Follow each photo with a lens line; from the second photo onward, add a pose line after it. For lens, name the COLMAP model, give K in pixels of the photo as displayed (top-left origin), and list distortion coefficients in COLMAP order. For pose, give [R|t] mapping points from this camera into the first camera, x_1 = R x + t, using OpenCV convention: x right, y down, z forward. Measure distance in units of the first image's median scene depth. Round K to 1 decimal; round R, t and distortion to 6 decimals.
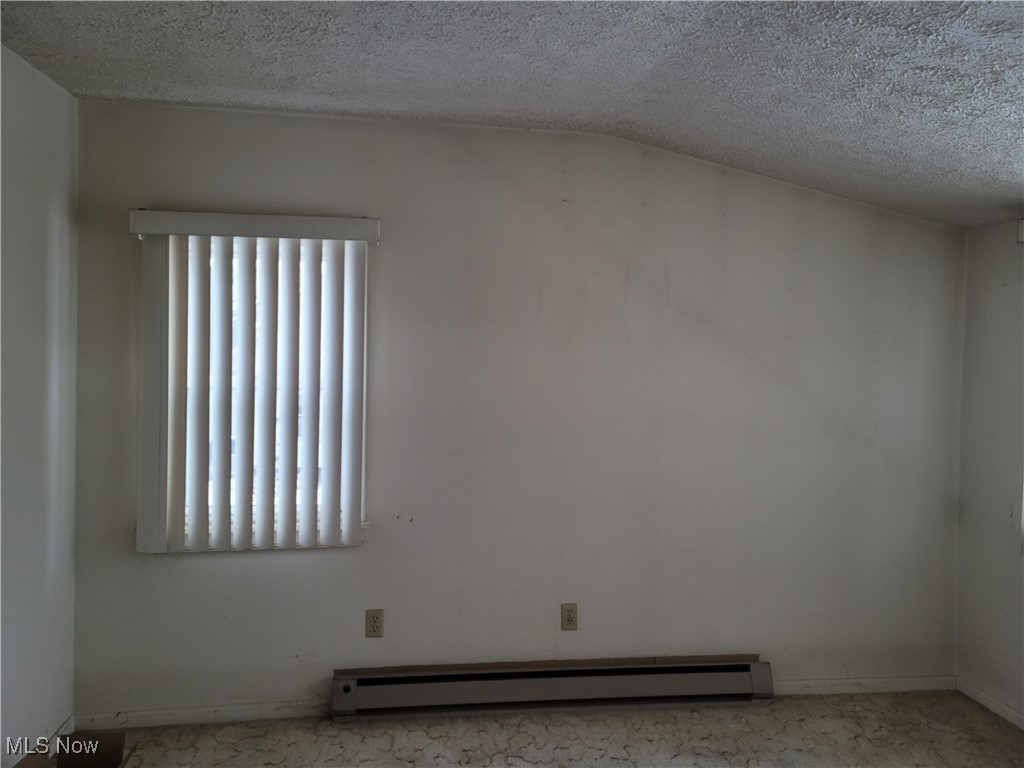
lens RADIAL K [[762.5, 0, 512.2], [0, 762.5, 361.9], [0, 0, 1]] dist [0.055319, -0.046045]
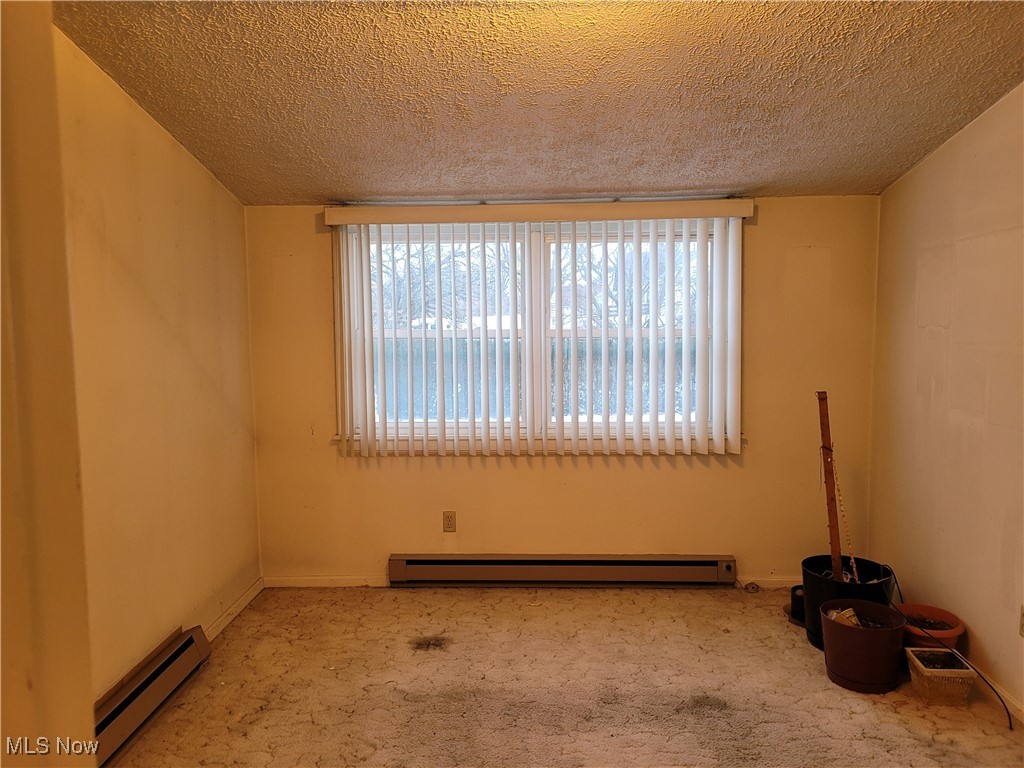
lens RADIAL K [[769.0, 0, 512.7], [0, 769.0, 366.3], [0, 0, 1]] dist [0.052495, -0.050774]
pose [[0.146710, -0.087492, 0.985303, -0.614058], [0.021144, 0.996131, 0.085305, -0.020954], [-0.988953, 0.008318, 0.147993, 0.492475]]
